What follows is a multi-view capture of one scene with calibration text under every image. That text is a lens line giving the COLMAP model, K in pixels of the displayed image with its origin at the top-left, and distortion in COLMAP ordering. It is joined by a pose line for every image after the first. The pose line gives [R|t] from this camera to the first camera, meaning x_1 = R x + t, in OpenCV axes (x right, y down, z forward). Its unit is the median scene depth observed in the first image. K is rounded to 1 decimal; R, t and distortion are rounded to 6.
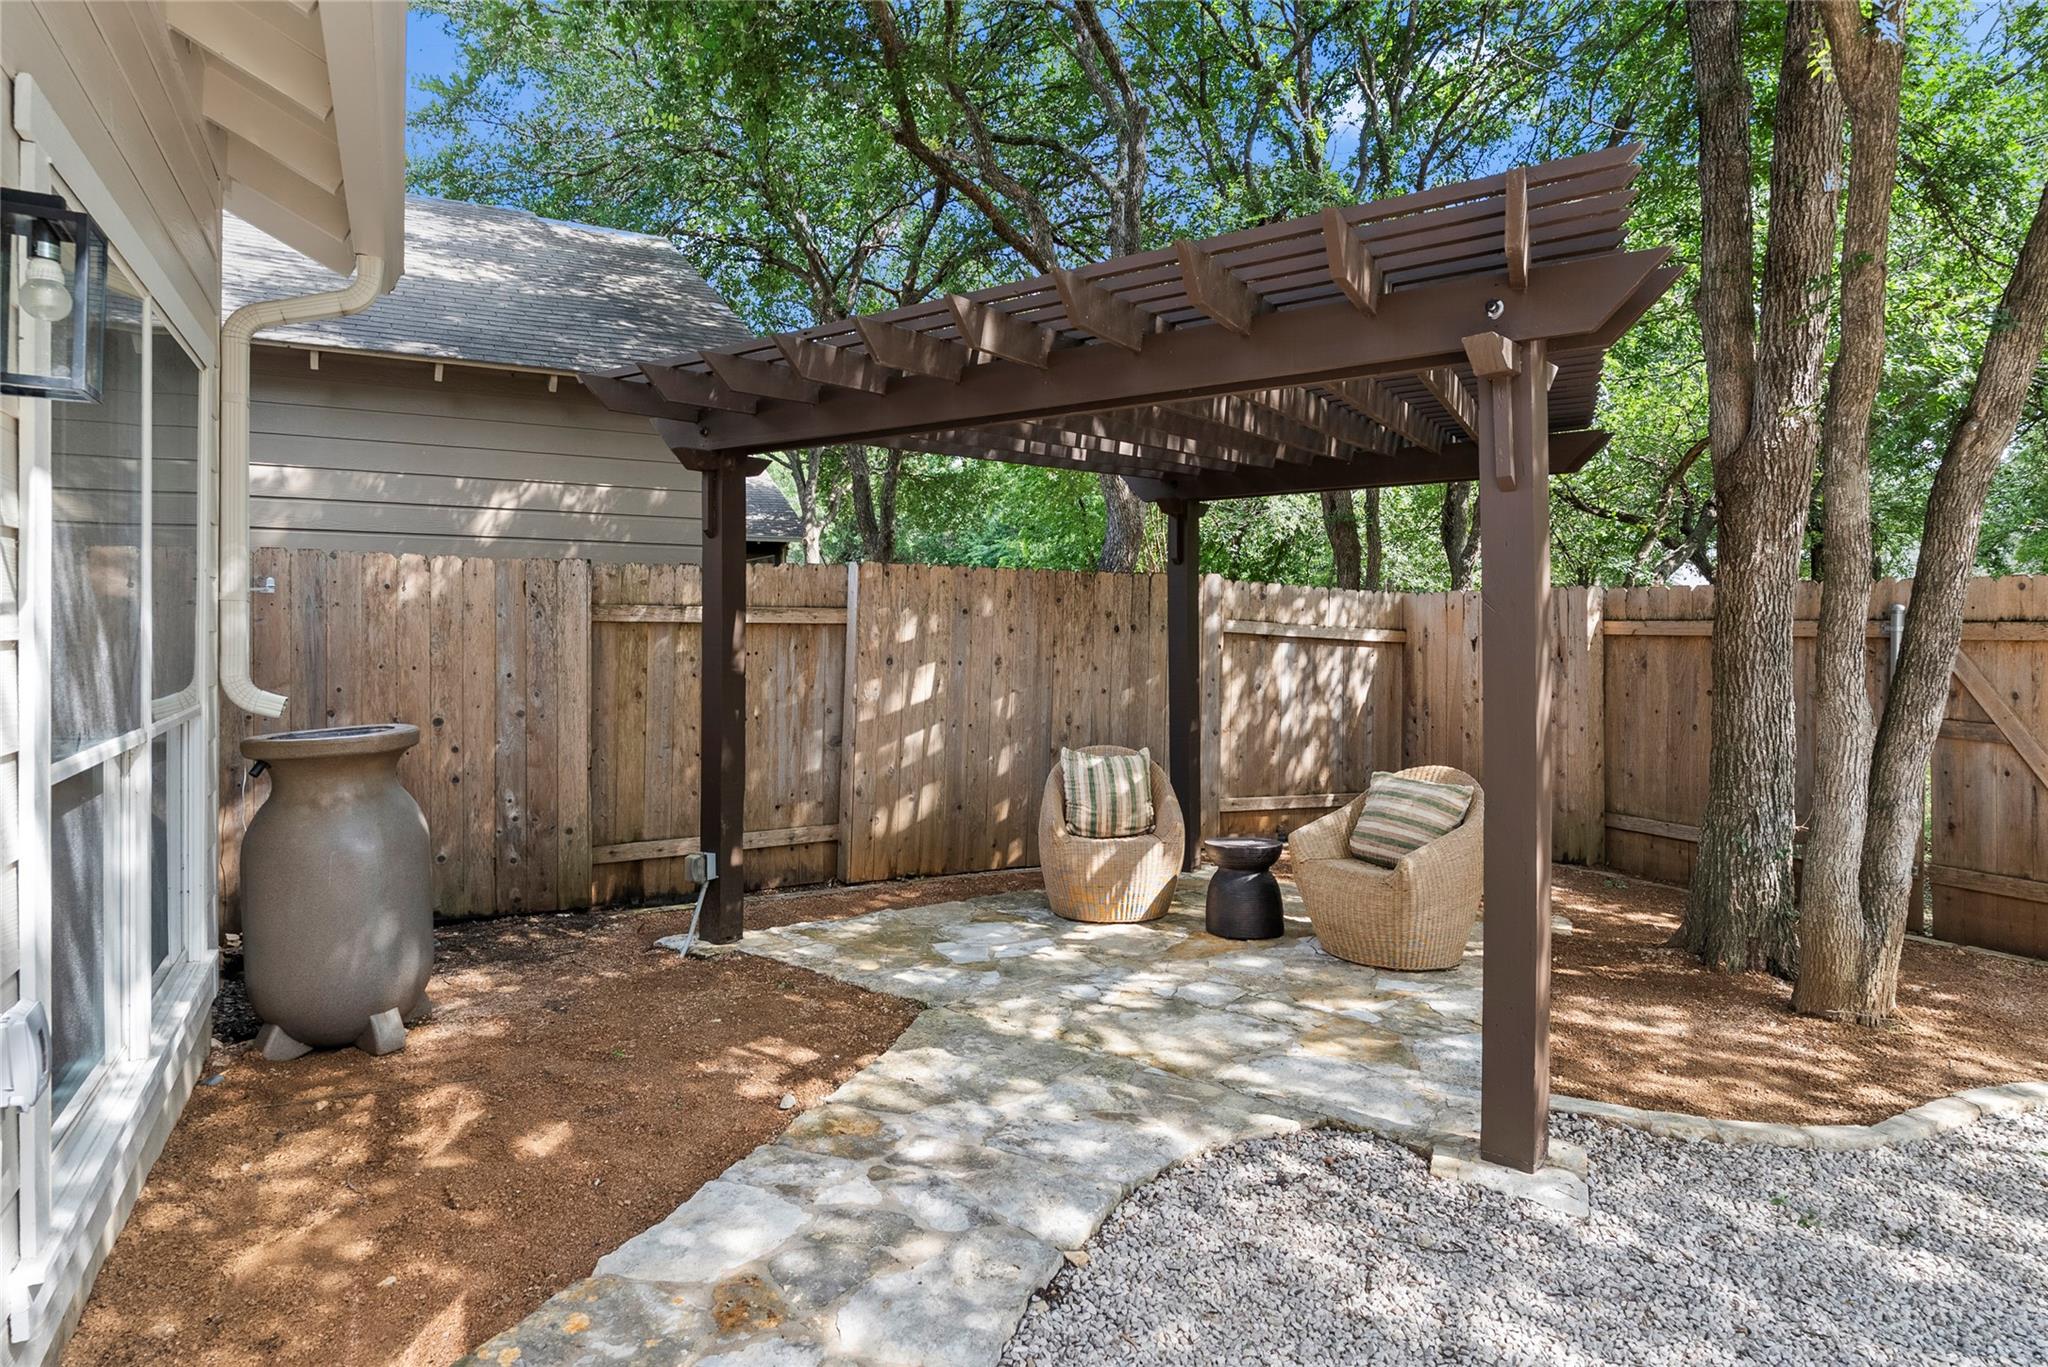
lens RADIAL K [[1162.9, 0, 1024.0], [0, 1162.9, 683.5], [0, 0, 1]] dist [0.002811, 0.000868]
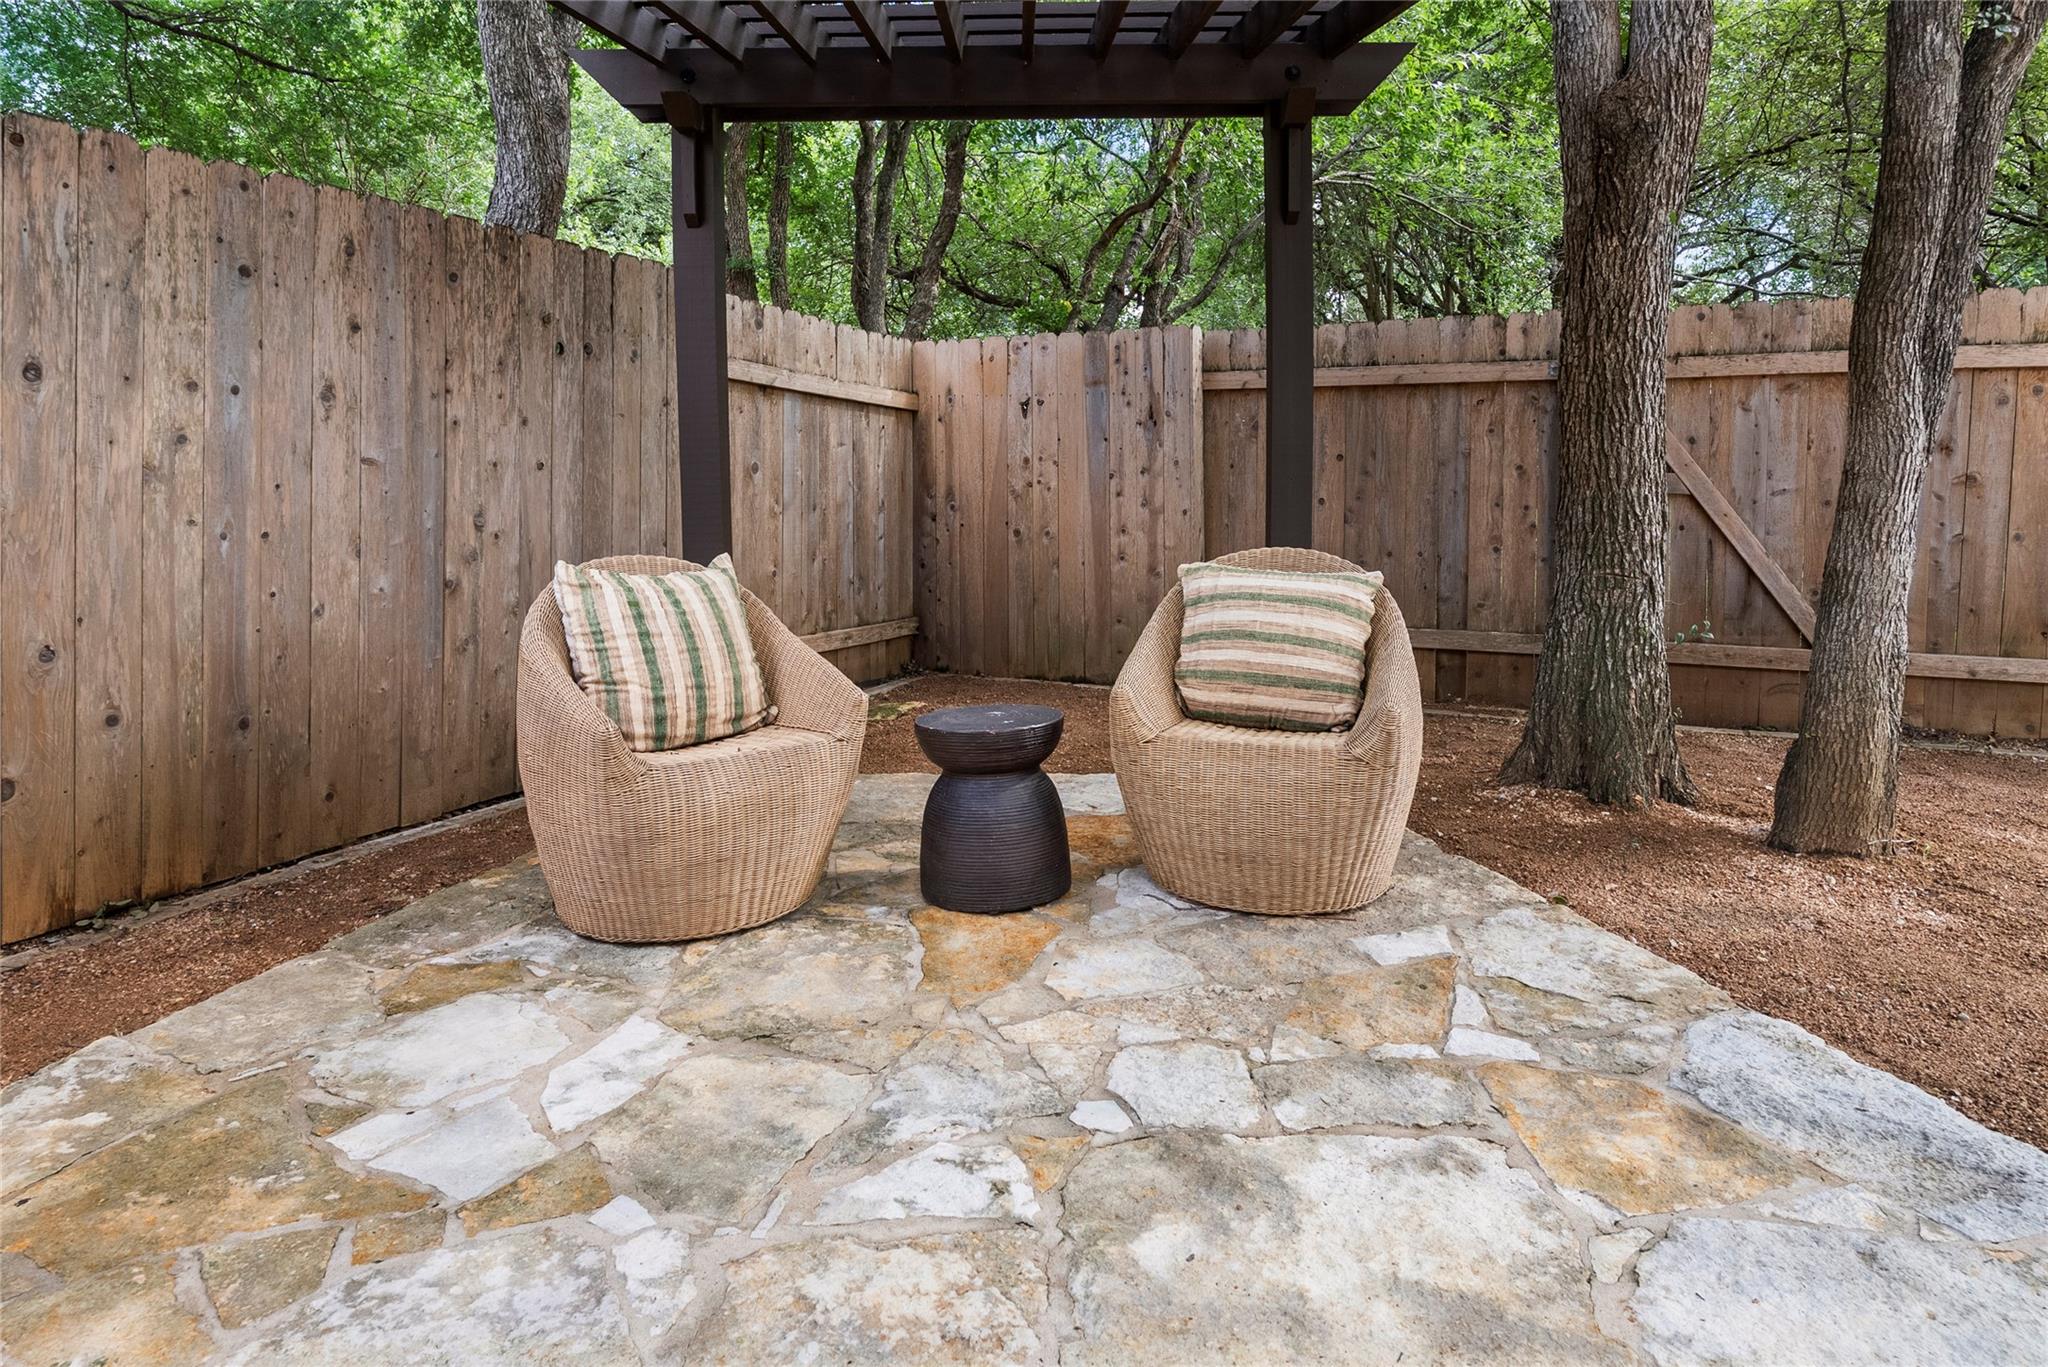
lens RADIAL K [[1198.7, 0, 1023.2], [0, 1198.7, 525.9], [0, 0, 1]] dist [-0.000812, 0.000062]
pose [[0.787961, -0.034644, 0.614749, -0.095705], [0.035929, 0.999302, 0.010263, 0.037084], [-0.614676, 0.014000, 0.788656, 0.449179]]
